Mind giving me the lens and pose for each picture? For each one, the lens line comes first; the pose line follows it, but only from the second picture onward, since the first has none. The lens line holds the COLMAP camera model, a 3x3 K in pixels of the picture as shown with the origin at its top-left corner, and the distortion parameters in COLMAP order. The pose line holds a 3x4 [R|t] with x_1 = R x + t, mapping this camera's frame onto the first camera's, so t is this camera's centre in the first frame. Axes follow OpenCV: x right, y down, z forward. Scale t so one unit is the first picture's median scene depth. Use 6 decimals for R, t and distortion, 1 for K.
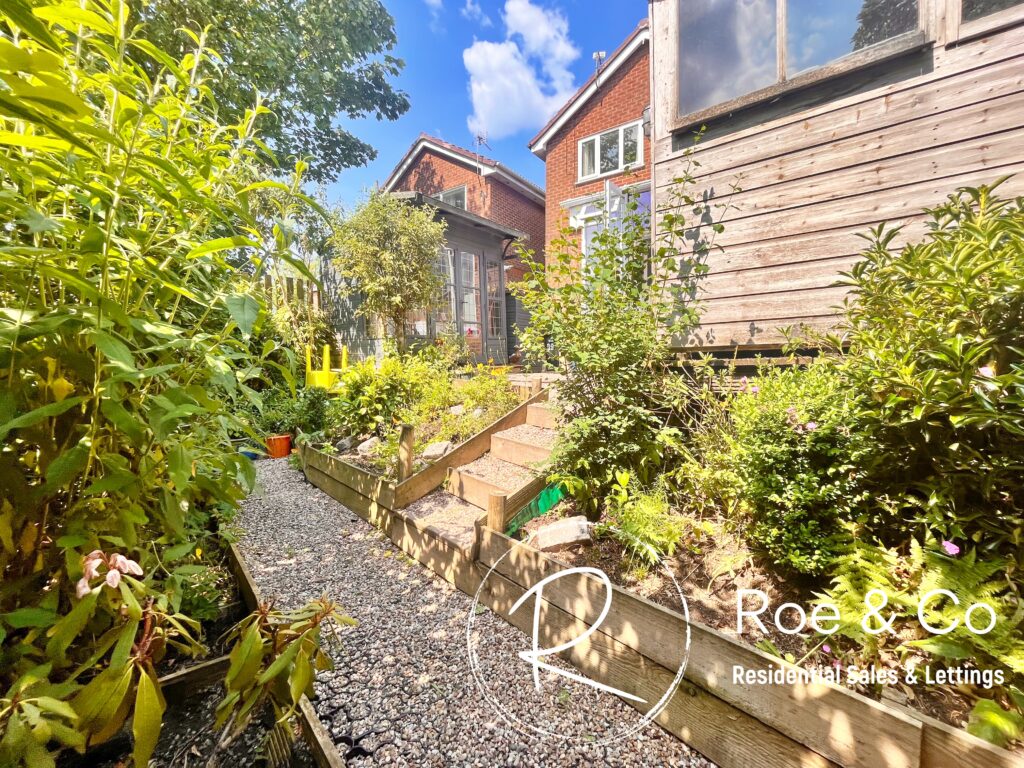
lens RADIAL K [[414.8, 0, 511.1], [0, 414.8, 379.4], [0, 0, 1]] dist [-0.000166, -0.001121]
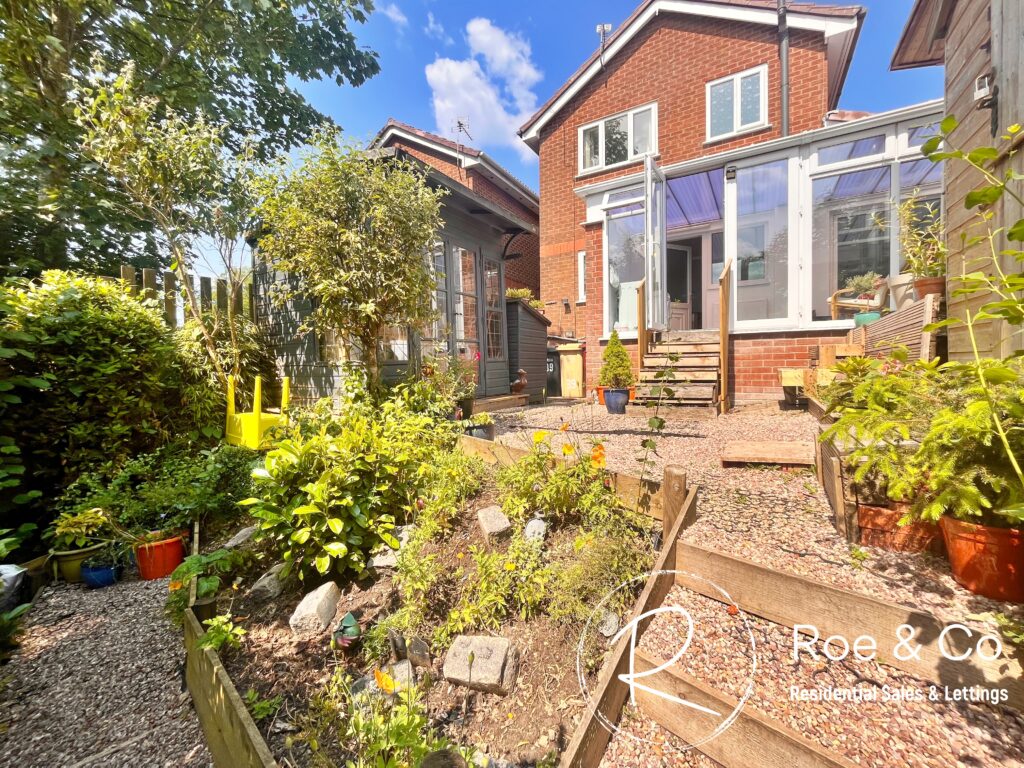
lens RADIAL K [[414.8, 0, 510.3], [0, 414.8, 382.0], [0, 0, 1]] dist [-0.000166, -0.001121]
pose [[0.996652, -0.007615, 0.081403, -0.072155], [0.009600, 0.999665, -0.024018, -0.041413], [-0.081193, 0.024719, 0.996392, 0.232177]]
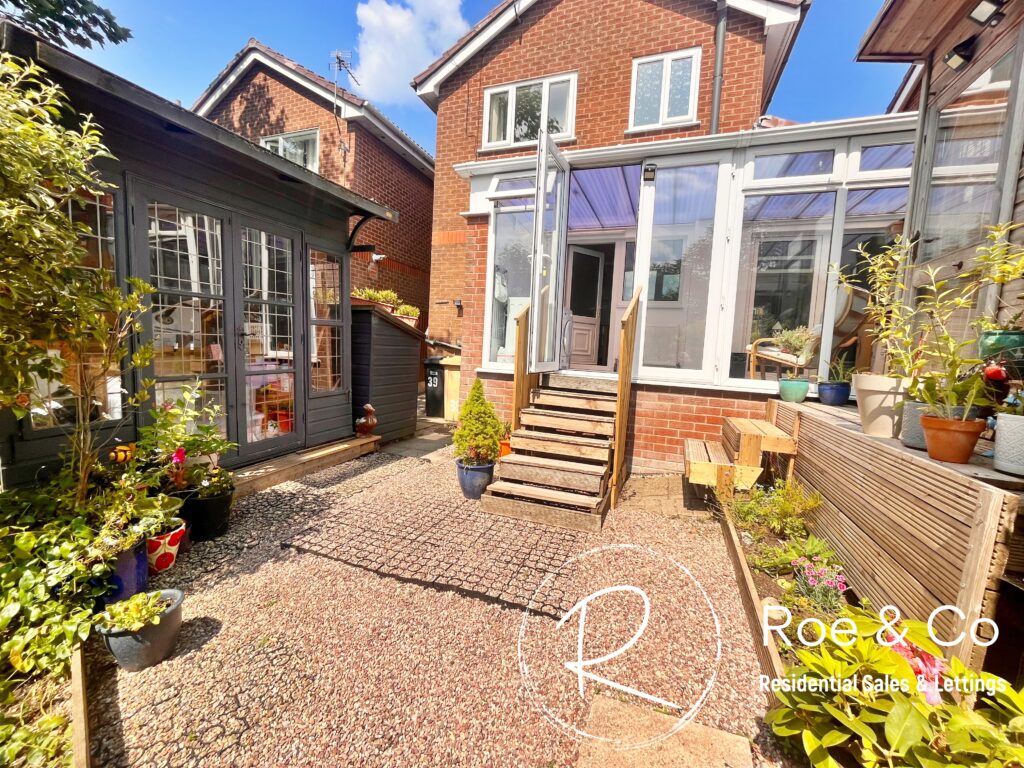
lens RADIAL K [[414.8, 0, 507.5], [0, 414.8, 382.5], [0, 0, 1]] dist [-0.000166, -0.001121]
pose [[0.965585, 0.038172, 0.257270, 0.051355], [-0.046375, 0.998588, 0.025893, -0.140014], [-0.255918, -0.036933, 0.965993, 0.406750]]
